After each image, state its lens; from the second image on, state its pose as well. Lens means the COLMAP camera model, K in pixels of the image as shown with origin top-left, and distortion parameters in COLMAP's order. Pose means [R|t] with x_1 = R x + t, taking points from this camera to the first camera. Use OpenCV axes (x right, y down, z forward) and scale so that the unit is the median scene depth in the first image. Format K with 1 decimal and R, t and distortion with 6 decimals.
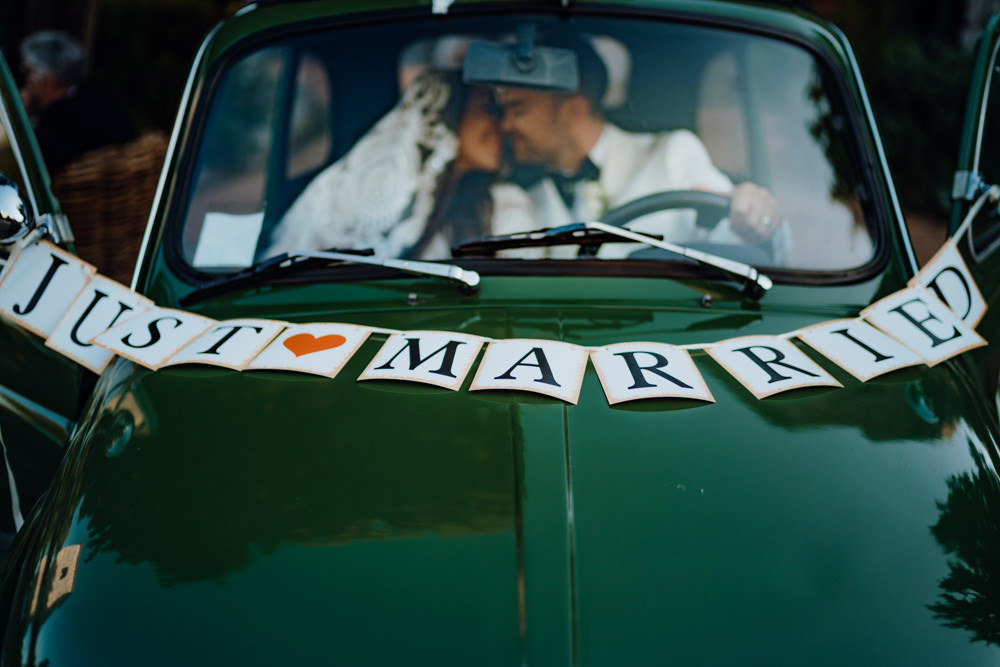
lens RADIAL K [[997.7, 0, 500.0], [0, 997.7, 333.5], [0, 0, 1]] dist [-0.103805, 0.129129]
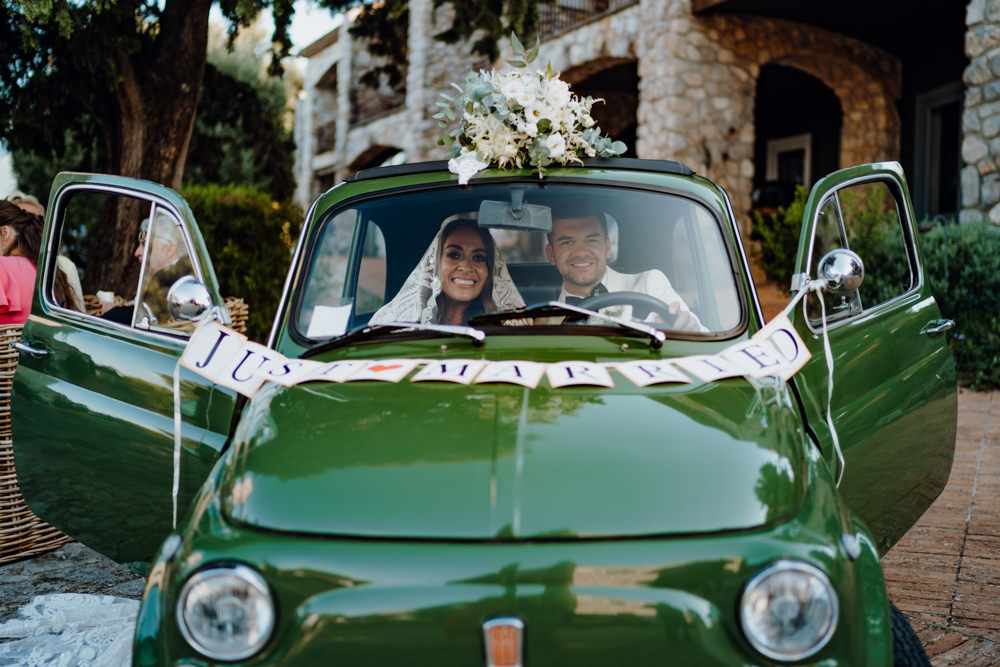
lens RADIAL K [[997.7, 0, 500.0], [0, 997.7, 333.5], [0, 0, 1]] dist [-0.103805, 0.129129]
pose [[0.999072, -0.011588, -0.041485, 0.072402], [0.003500, 0.981785, -0.189961, 0.250784], [0.042931, 0.189640, 0.980915, -0.606578]]
